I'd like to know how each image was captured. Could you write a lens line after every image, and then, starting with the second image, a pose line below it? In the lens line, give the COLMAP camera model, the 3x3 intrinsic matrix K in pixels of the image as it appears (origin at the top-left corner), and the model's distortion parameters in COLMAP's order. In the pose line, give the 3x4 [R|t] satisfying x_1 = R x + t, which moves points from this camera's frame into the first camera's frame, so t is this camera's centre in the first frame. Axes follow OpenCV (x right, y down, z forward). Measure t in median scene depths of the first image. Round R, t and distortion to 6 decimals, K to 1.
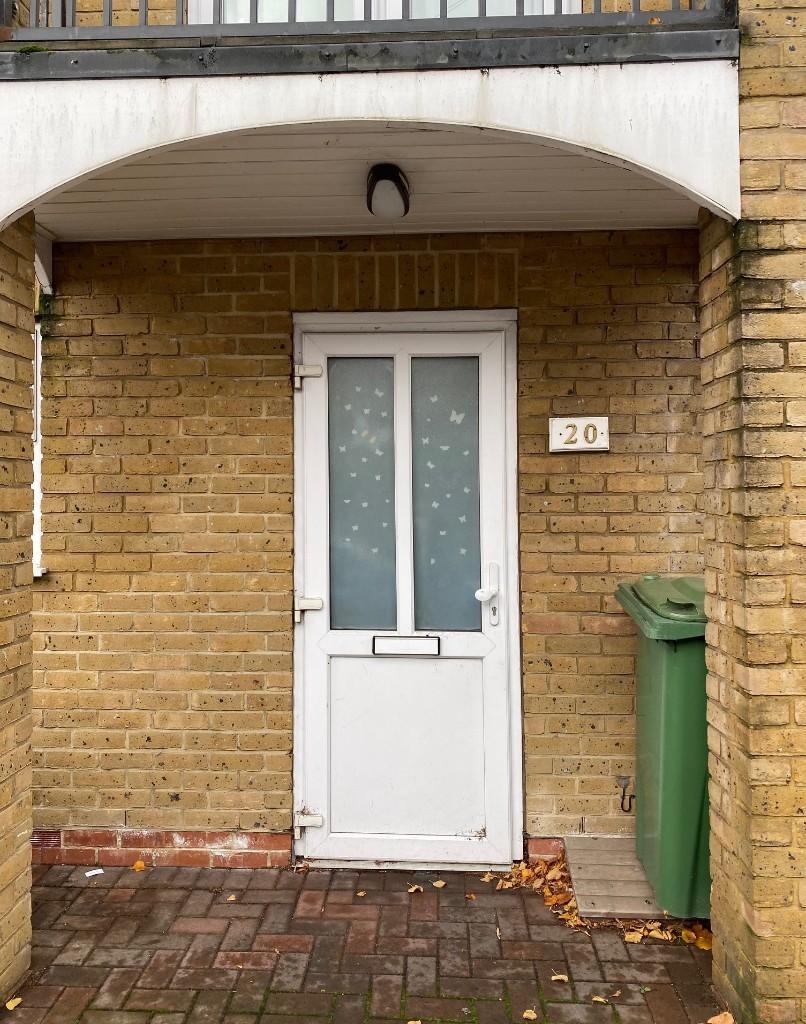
lens RADIAL K [[815.1, 0, 403.5], [0, 815.1, 501.2], [0, 0, 1]] dist [0.077223, -0.118280]
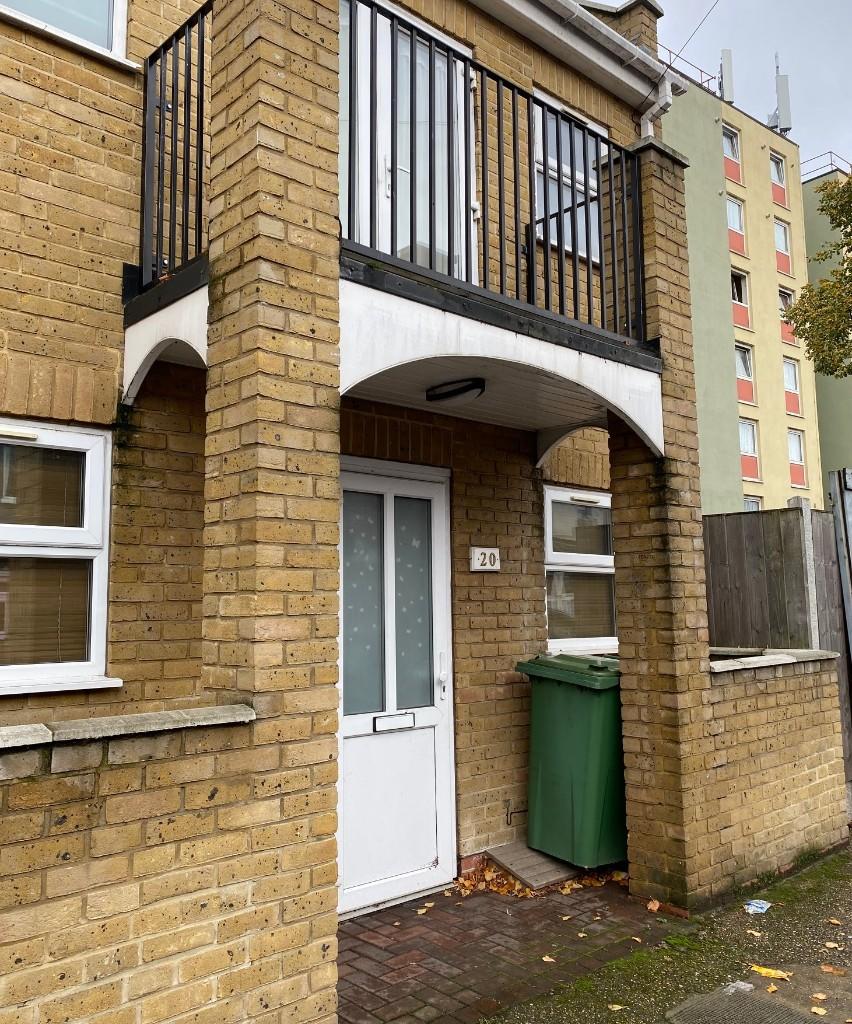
lens RADIAL K [[886.5, 0, 426.0], [0, 886.5, 512.0], [0, 0, 1]] dist [0.094255, -0.297199]
pose [[0.695176, 0.070684, 0.715356, -0.979287], [0.011046, 0.993986, -0.108950, 0.004193], [-0.718755, 0.083641, 0.690214, -0.014715]]
